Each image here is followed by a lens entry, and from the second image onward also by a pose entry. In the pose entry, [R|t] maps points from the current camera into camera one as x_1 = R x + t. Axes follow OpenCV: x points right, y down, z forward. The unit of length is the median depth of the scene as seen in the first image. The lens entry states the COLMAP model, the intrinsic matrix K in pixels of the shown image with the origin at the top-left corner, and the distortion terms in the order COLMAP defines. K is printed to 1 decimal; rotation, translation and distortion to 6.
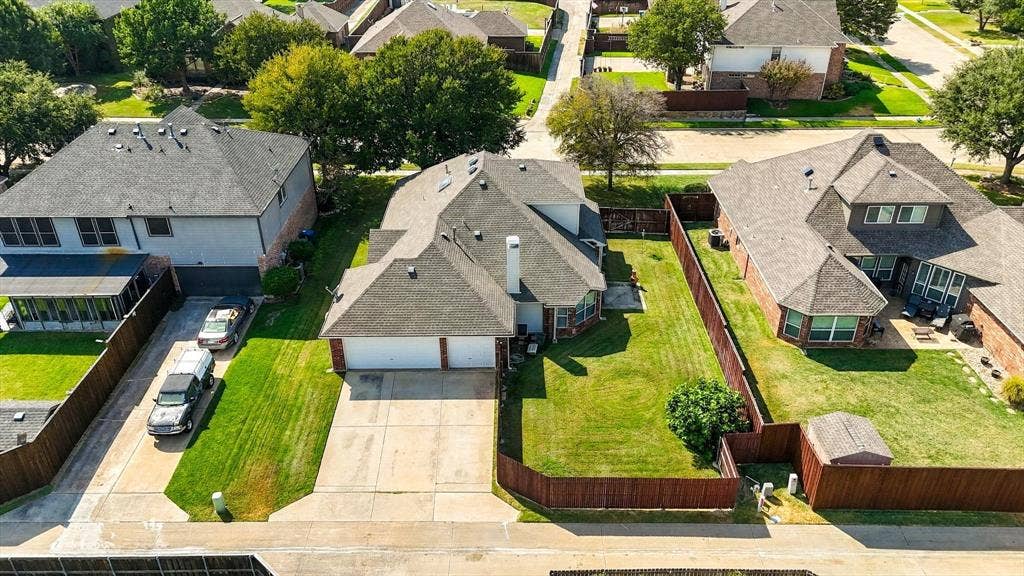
lens RADIAL K [[751.9, 0, 512.0], [0, 751.9, 288.0], [0, 0, 1]] dist [0.004261, 0.001505]
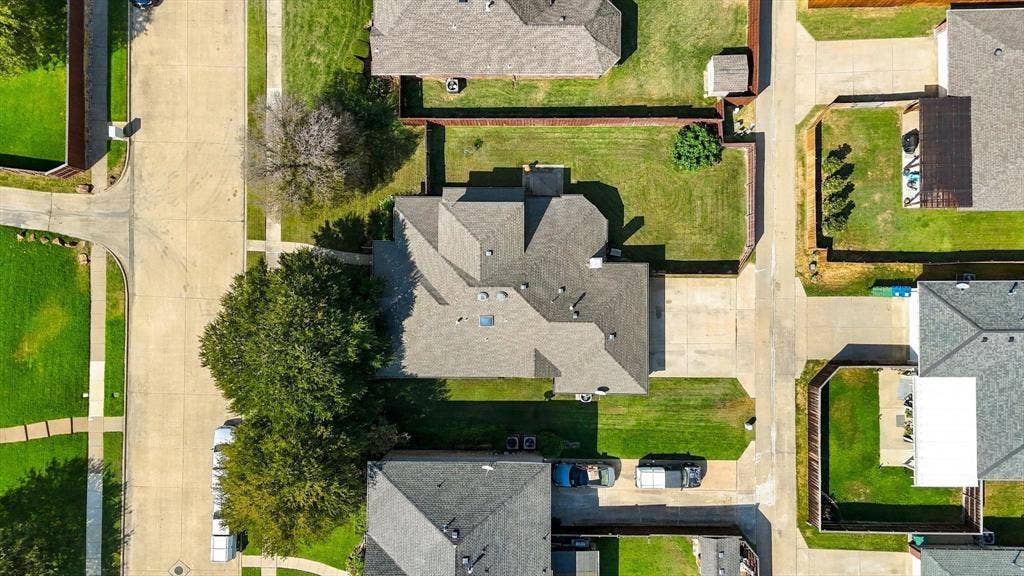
lens RADIAL K [[751.9, 0, 512.0], [0, 751.9, 288.0], [0, 0, 1]] dist [0.004261, 0.001505]
pose [[0.004245, -0.999912, 0.012562, -0.062446], [0.521040, 0.012934, 0.853434, -1.292636], [-0.853522, 0.002922, 0.521049, 0.432340]]
